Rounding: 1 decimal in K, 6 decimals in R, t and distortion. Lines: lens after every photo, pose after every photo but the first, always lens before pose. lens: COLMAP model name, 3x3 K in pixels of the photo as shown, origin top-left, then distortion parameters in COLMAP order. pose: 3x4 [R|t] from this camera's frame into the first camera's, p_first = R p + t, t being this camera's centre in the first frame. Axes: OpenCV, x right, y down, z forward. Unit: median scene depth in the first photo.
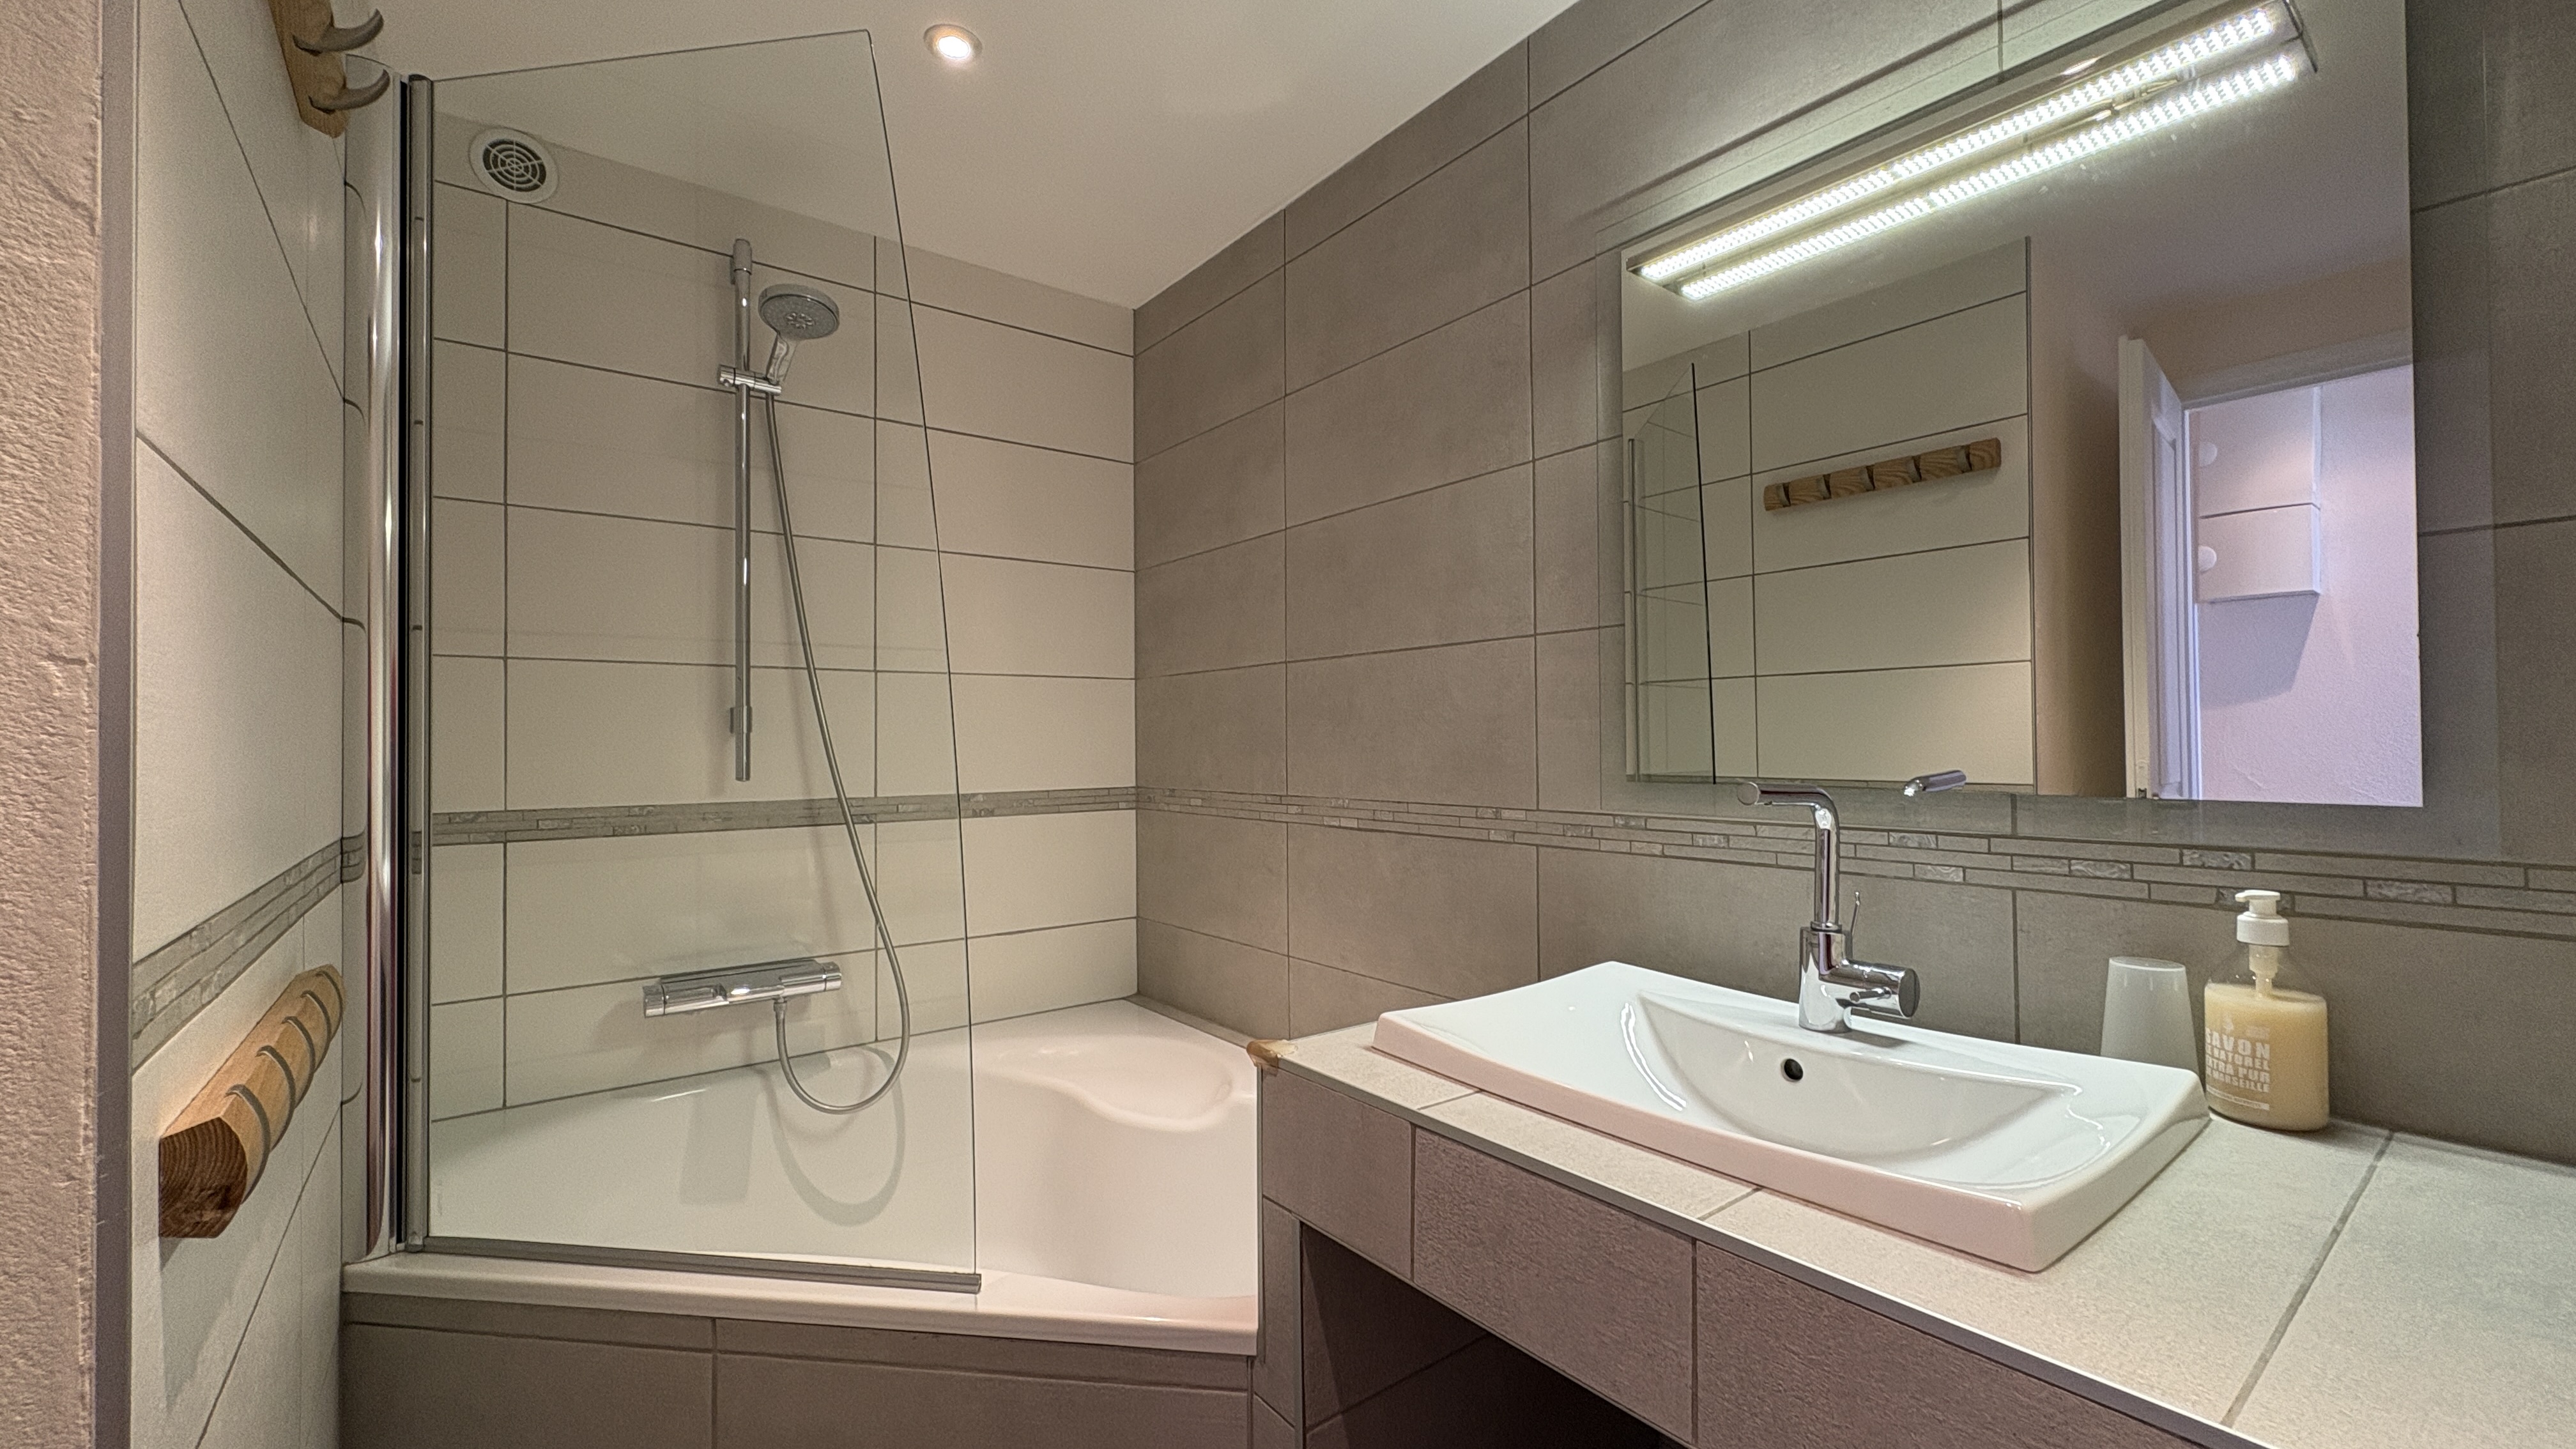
lens RADIAL K [[1022.8, 0, 1292.6], [0, 1022.8, 732.7], [0, 0, 1]] dist [0.000168, 0.000171]
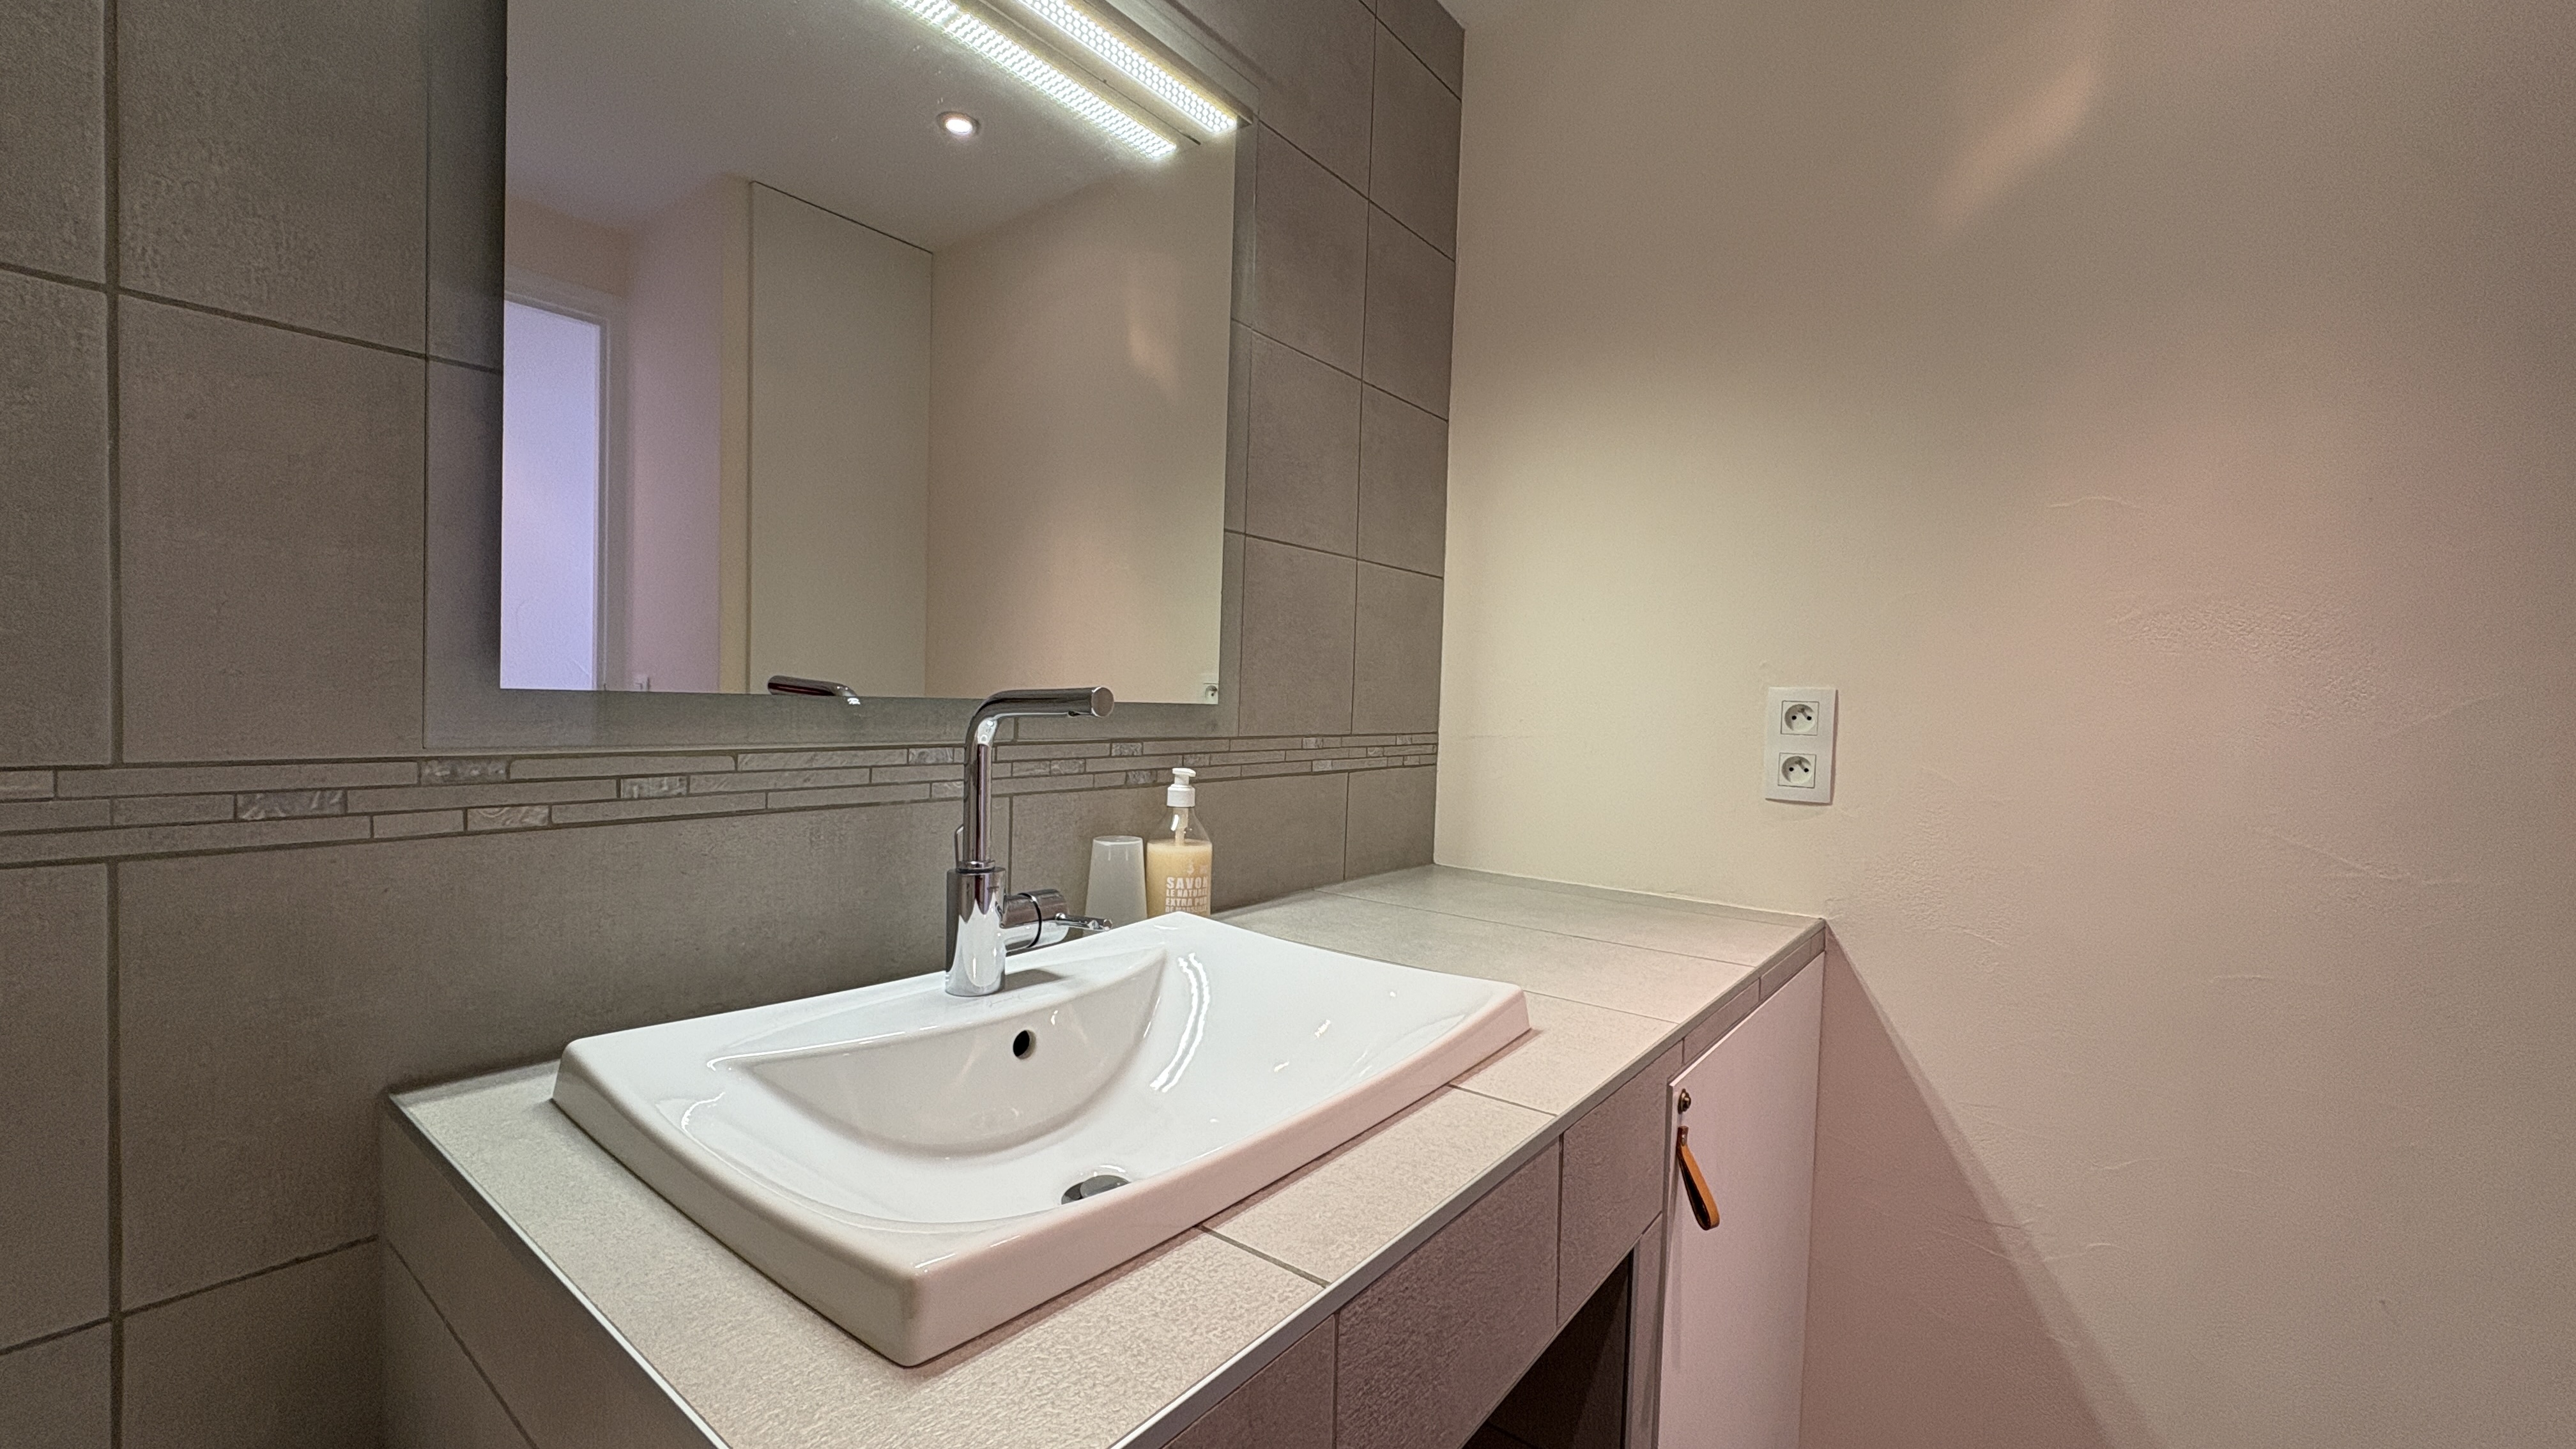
lens RADIAL K [[1022.8, 0, 1293.9], [0, 1022.8, 732.9], [0, 0, 1]] dist [0.000168, 0.000171]
pose [[-0.249588, -0.045991, 0.967259, -0.321085], [-0.048561, 0.998209, 0.034932, 0.041359], [-0.967134, -0.038253, -0.251374, 0.946275]]
